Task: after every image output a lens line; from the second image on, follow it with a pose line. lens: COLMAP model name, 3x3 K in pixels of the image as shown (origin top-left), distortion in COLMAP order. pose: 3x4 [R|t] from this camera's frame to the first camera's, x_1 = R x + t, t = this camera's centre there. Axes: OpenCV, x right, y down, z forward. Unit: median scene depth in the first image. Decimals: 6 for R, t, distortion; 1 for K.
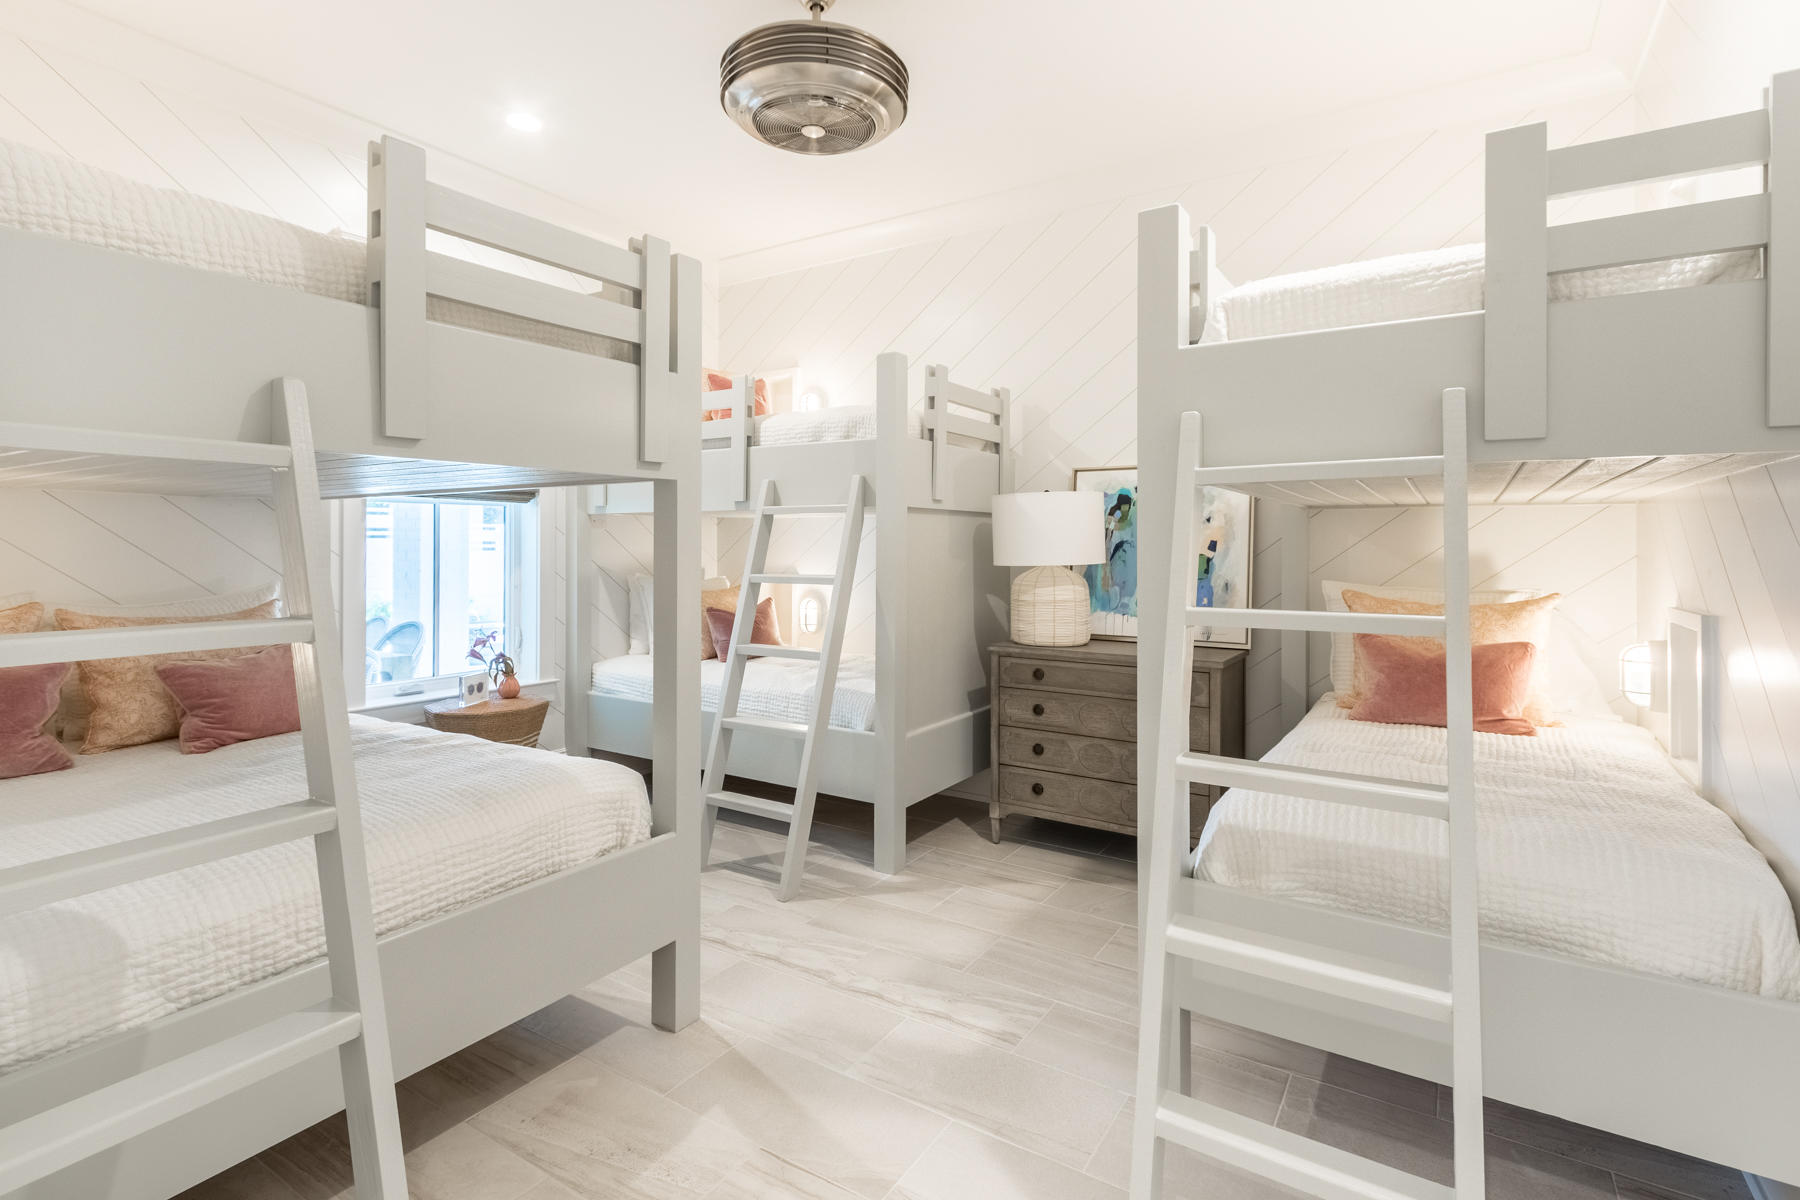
lens RADIAL K [[842.8, 0, 893.9], [0, 842.8, 536.9], [0, 0, 1]] dist [-0.000531, -0.000221]
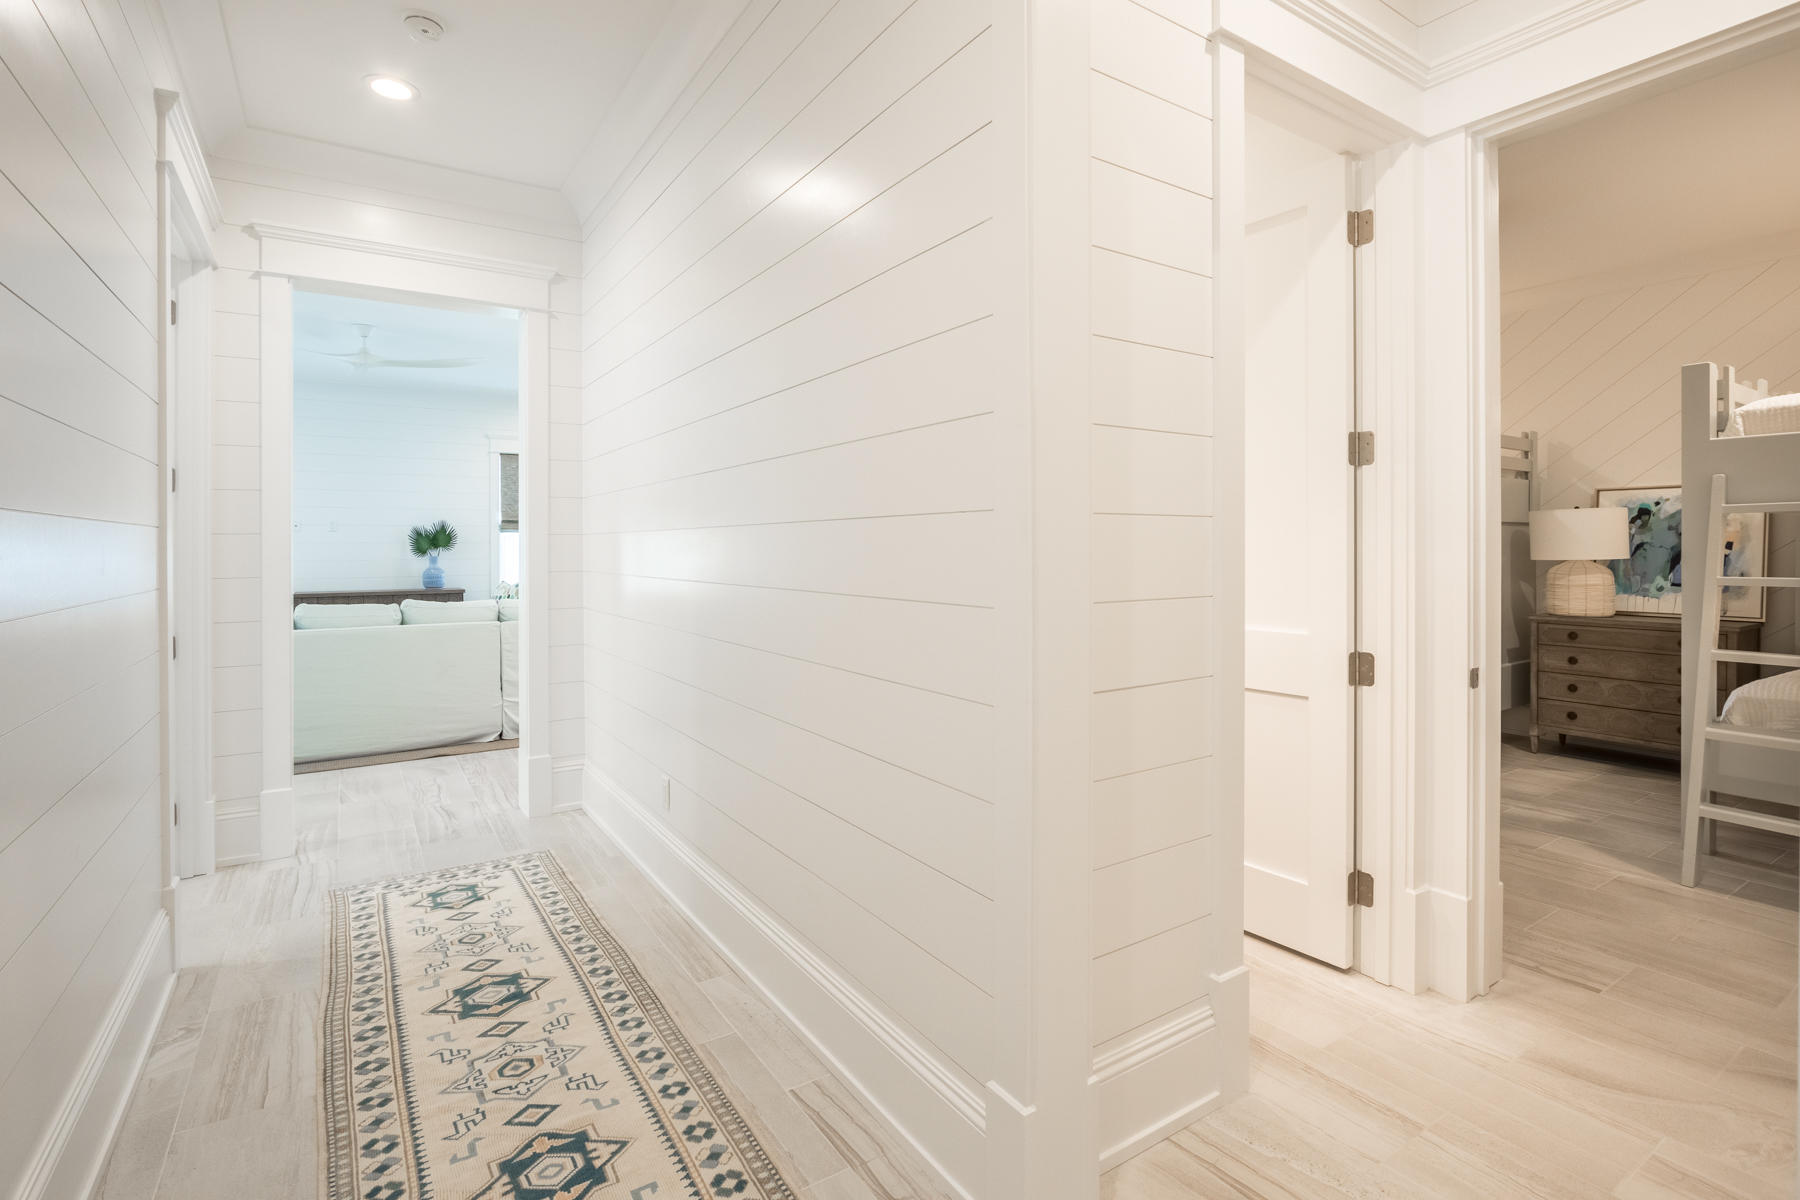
lens RADIAL K [[854.1, 0, 907.1], [0, 854.1, 553.5], [0, 0, 1]] dist [-0.004394, -0.000672]
pose [[0.921173, -0.003725, -0.389136, -0.302369], [0.009071, 0.999888, 0.011901, -0.004522], [0.389048, -0.014493, 0.921103, -0.760203]]
